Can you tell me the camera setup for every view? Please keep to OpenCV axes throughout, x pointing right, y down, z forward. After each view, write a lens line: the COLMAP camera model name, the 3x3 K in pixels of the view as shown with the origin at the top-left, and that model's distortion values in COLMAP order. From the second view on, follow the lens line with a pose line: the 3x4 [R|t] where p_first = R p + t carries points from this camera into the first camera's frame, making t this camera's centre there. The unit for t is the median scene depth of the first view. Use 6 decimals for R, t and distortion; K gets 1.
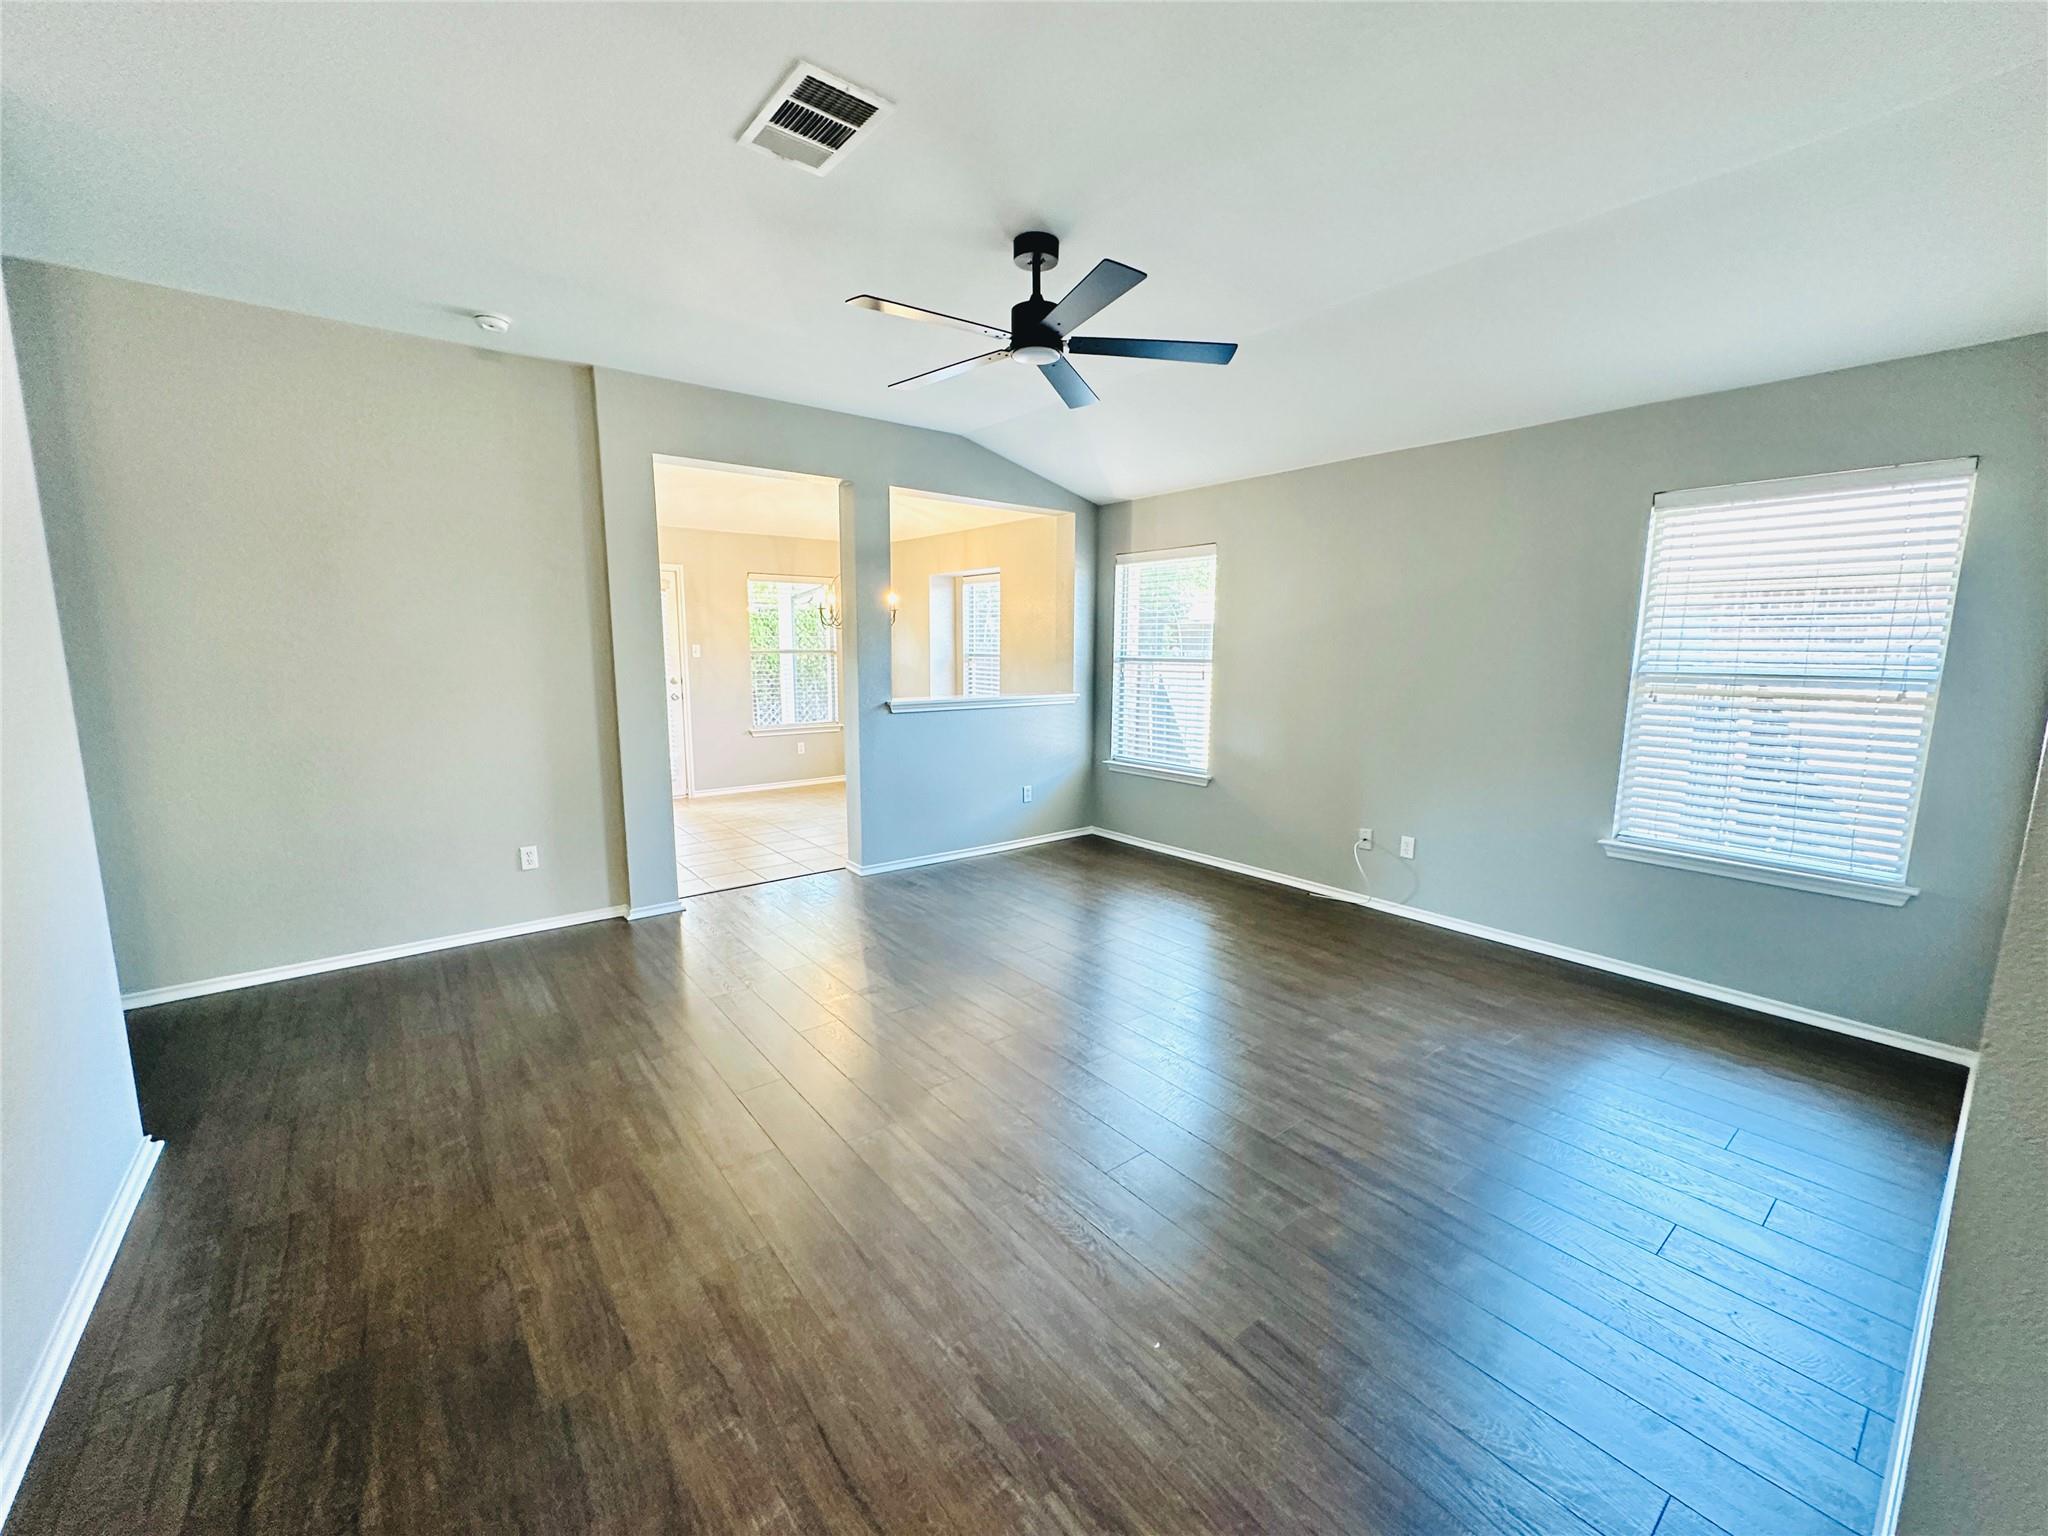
lens RADIAL K [[814.6, 0, 1024.0], [0, 814.6, 765.4], [0, 0, 1]] dist [-0.003053, 0.001045]
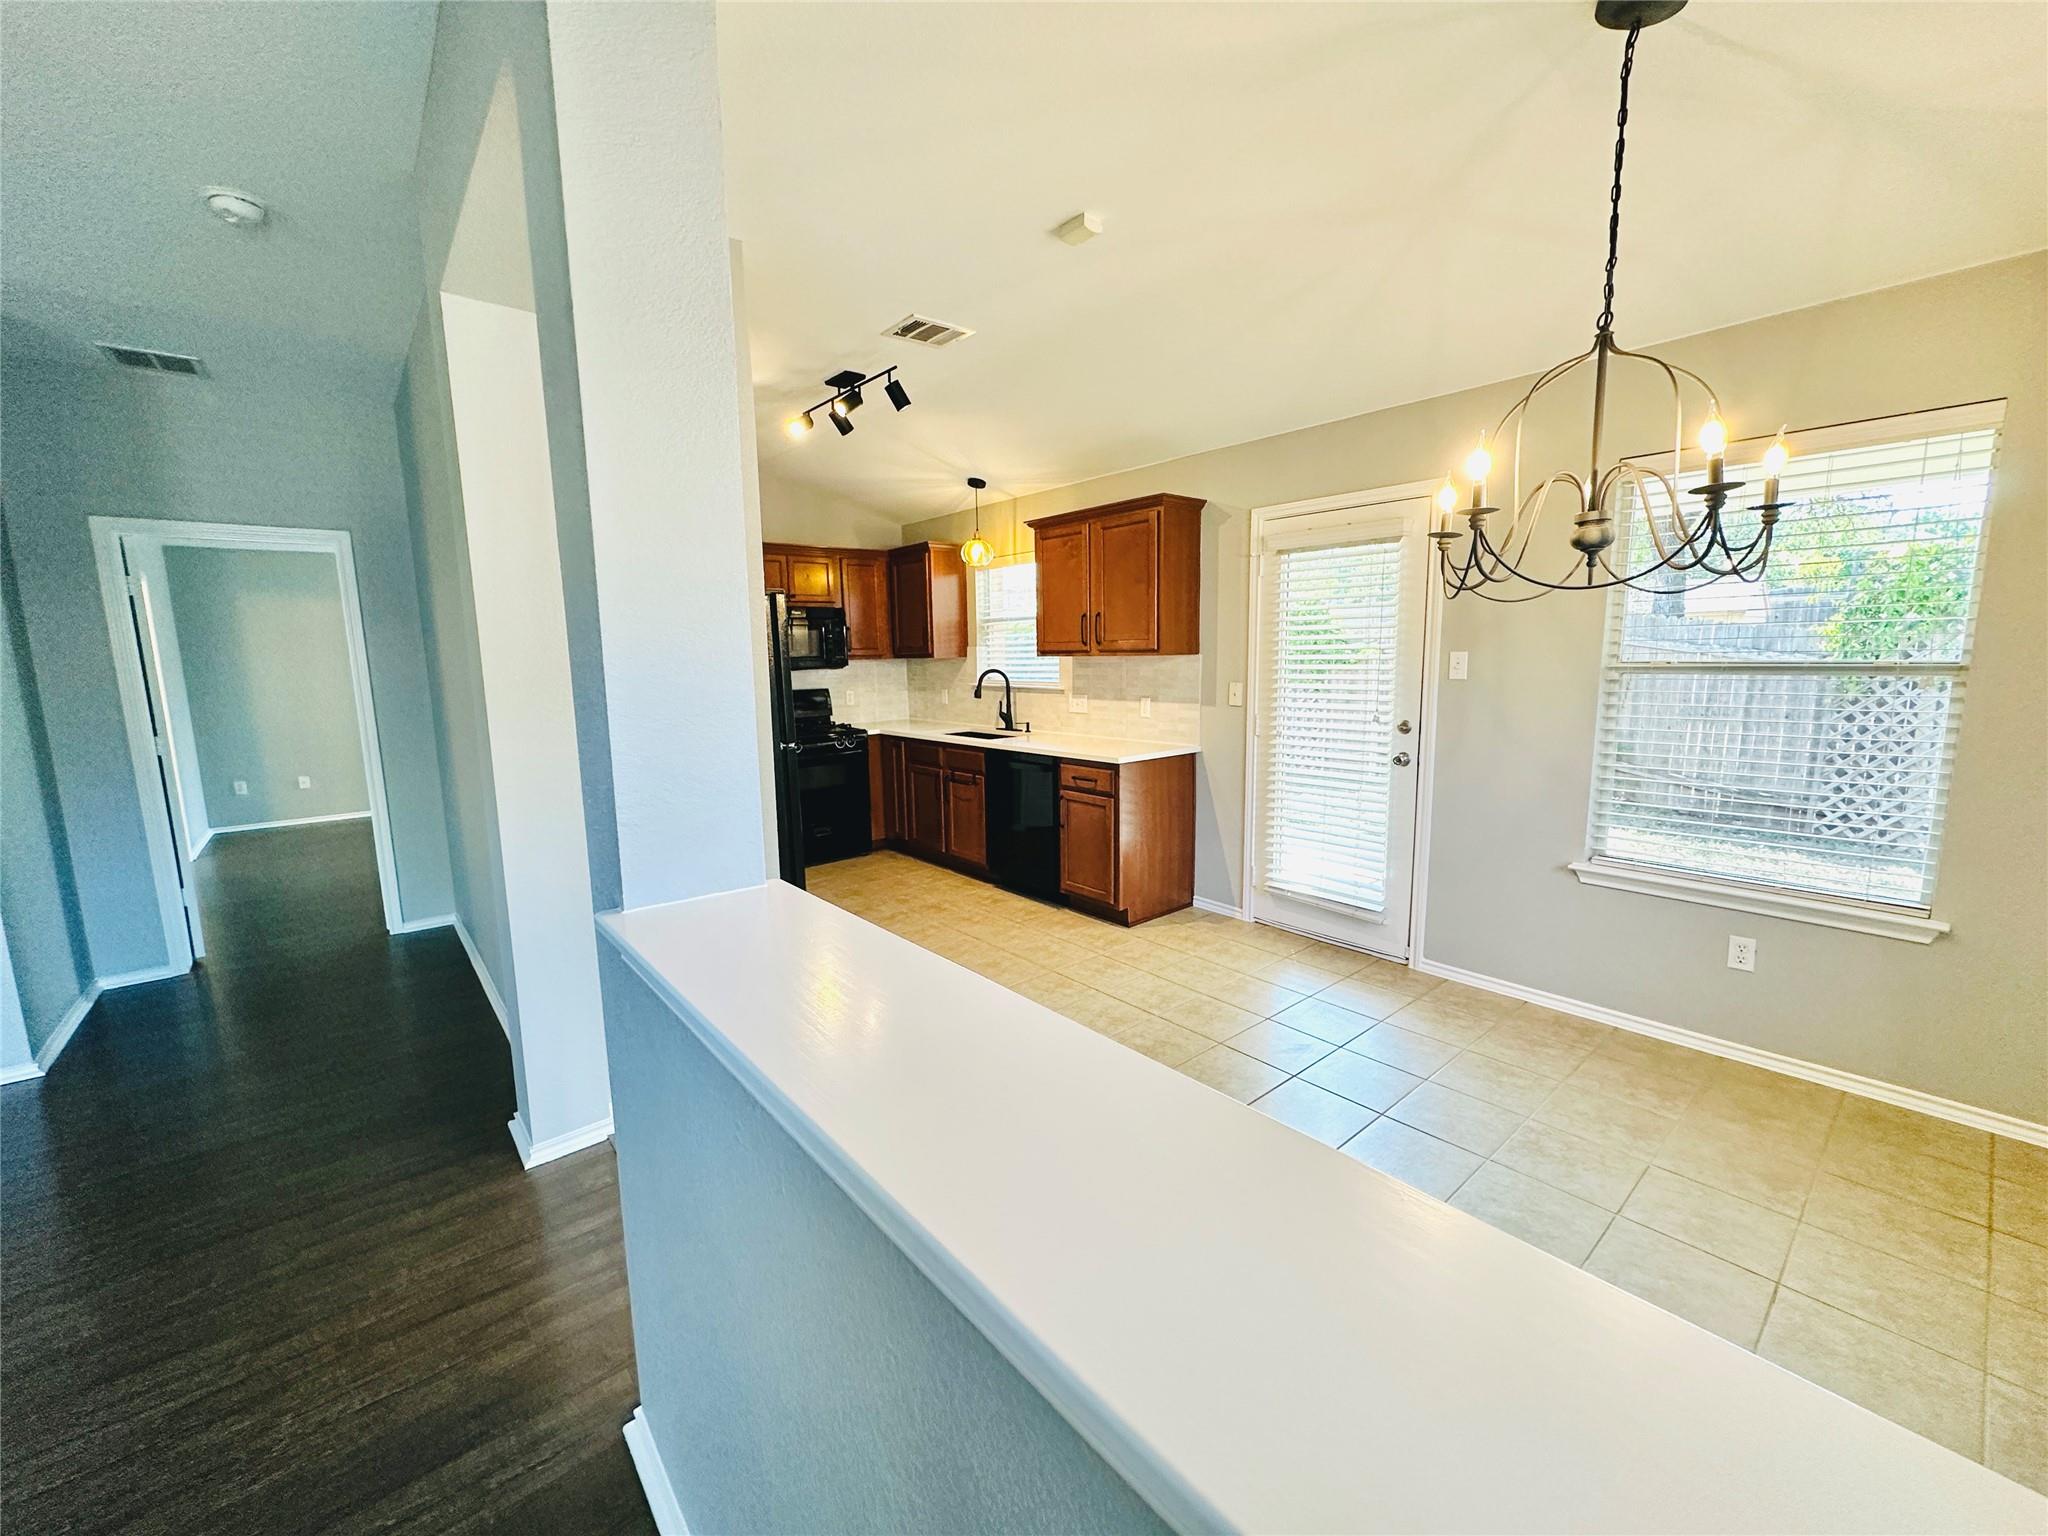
lens RADIAL K [[814.6, 0, 1023.5], [0, 814.6, 766.7], [0, 0, 1]] dist [-0.003053, 0.001045]
pose [[0.026733, 0.137941, -0.990080, 0.113278], [-0.128878, 0.982643, 0.133425, -0.265068], [0.991300, 0.124033, 0.044047, 1.735241]]
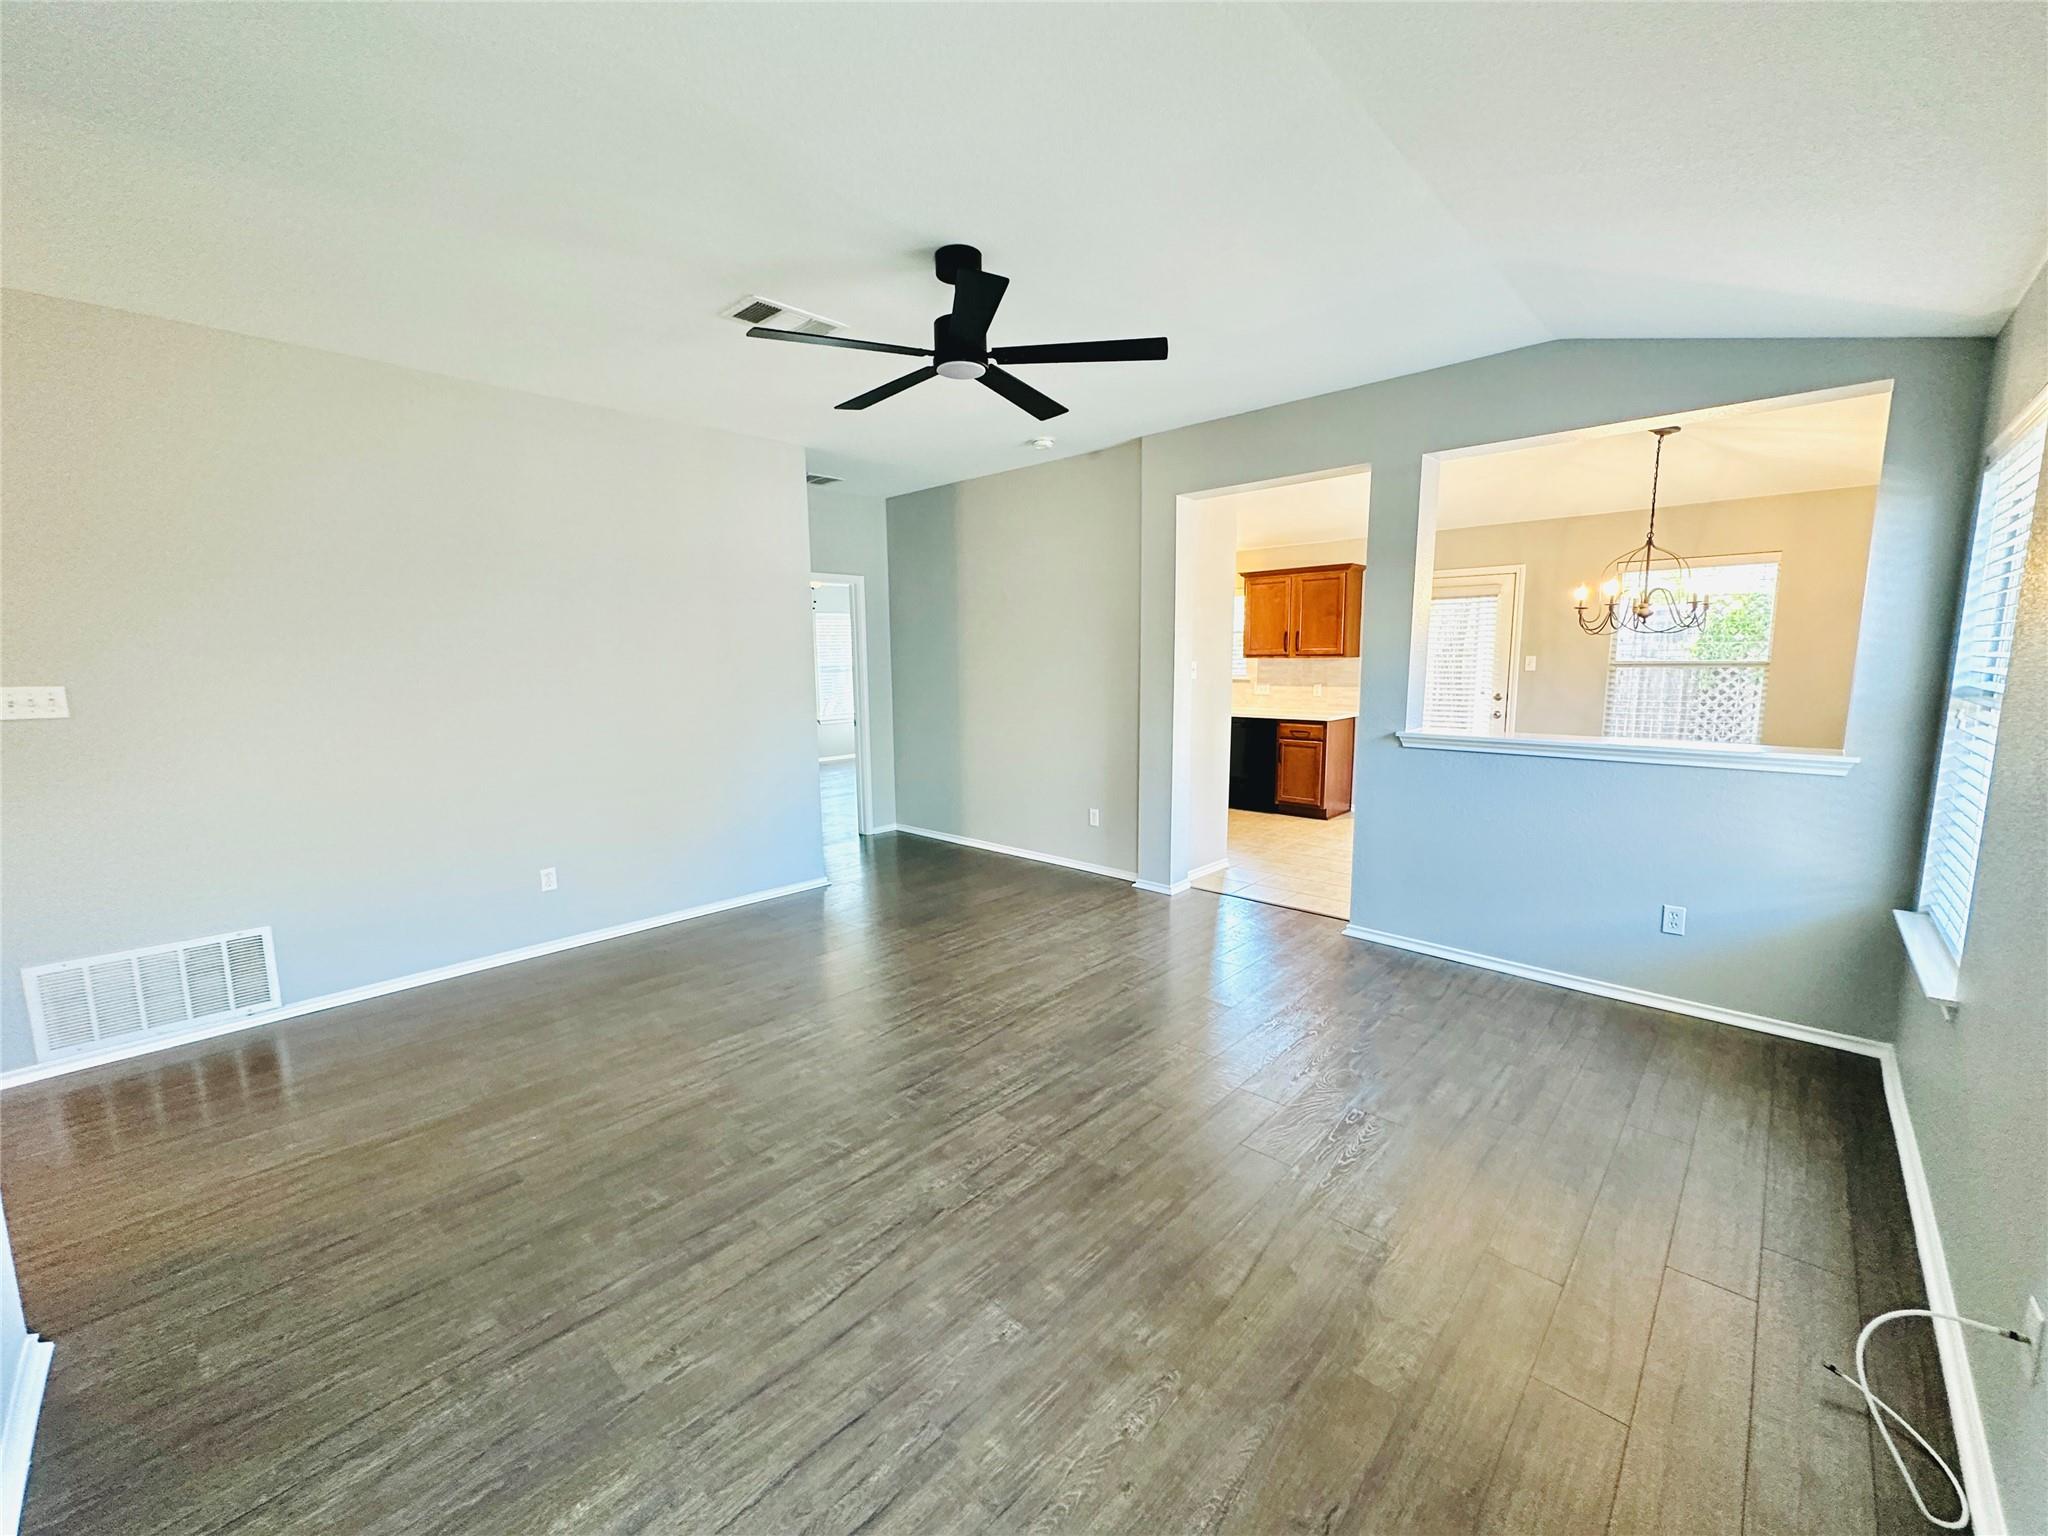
lens RADIAL K [[814.6, 0, 1022.8], [0, 814.6, 767.6], [0, 0, 1]] dist [-0.003053, 0.001045]
pose [[0.139949, 0.131226, -0.981424, 0.880550], [-0.133669, 0.984609, 0.112591, -0.132646], [0.981095, 0.115429, 0.155336, 0.825006]]
